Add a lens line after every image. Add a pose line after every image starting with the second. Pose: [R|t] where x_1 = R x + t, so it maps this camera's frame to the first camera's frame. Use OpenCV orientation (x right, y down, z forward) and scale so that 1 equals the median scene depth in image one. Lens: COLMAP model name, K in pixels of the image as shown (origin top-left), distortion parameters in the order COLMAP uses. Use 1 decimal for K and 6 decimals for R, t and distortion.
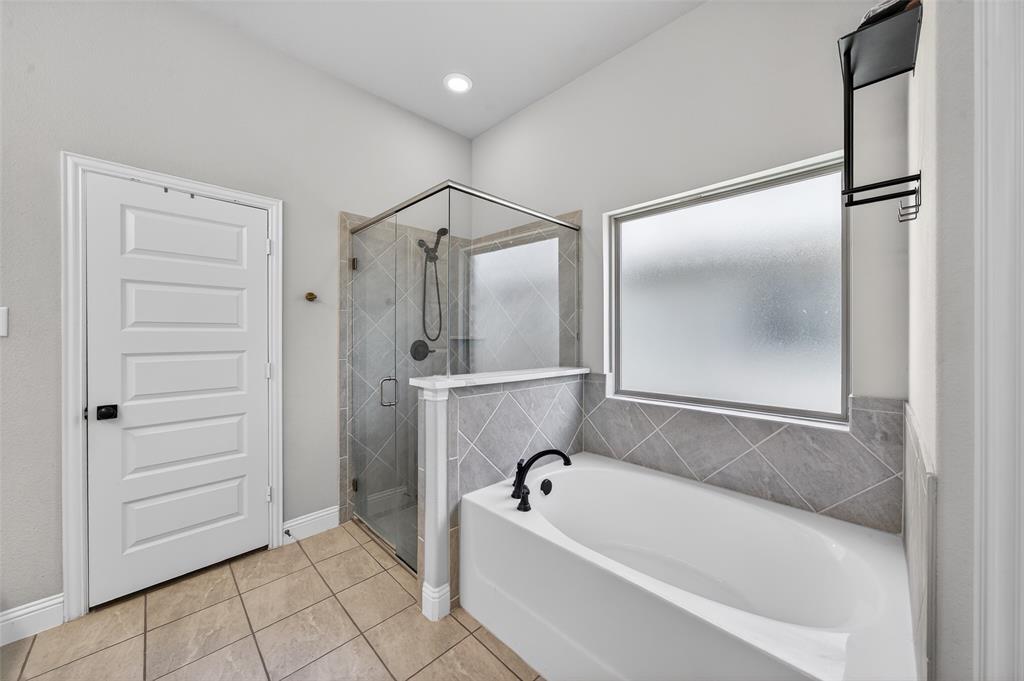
lens RADIAL K [[369.6, 0, 510.2], [0, 369.6, 335.9], [0, 0, 1]] dist [-0.018504, 0.009160]
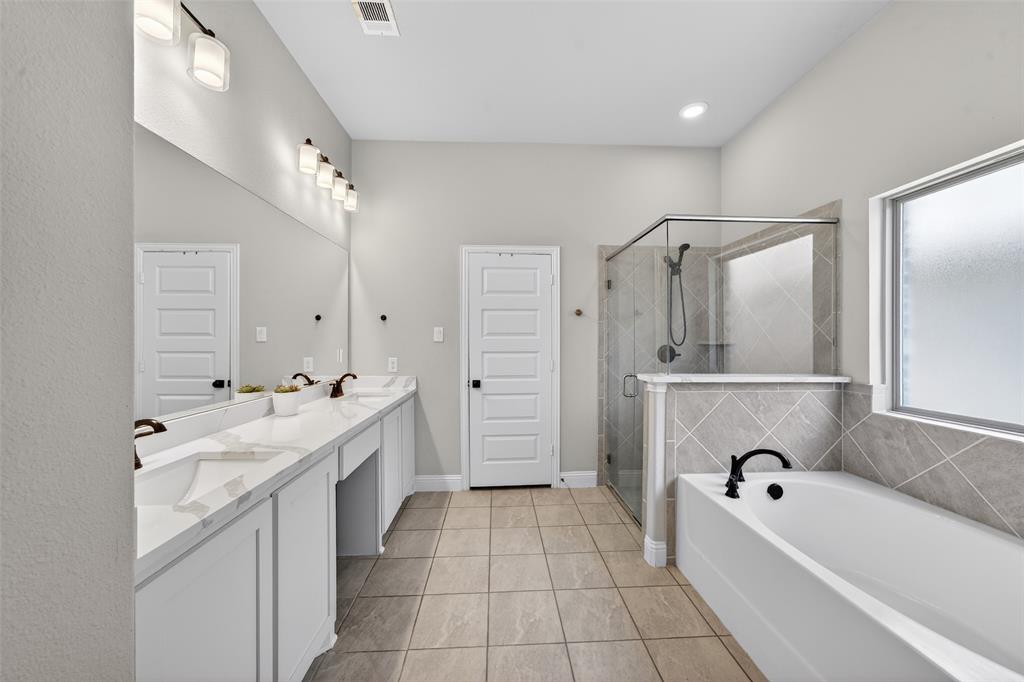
lens RADIAL K [[369.6, 0, 510.2], [0, 369.6, 336.4], [0, 0, 1]] dist [-0.018504, 0.009160]
pose [[0.740667, -0.008341, -0.671821, 0.202469], [-0.001753, 0.999896, -0.014347, 0.003010], [0.671870, 0.011804, 0.740575, -0.194251]]
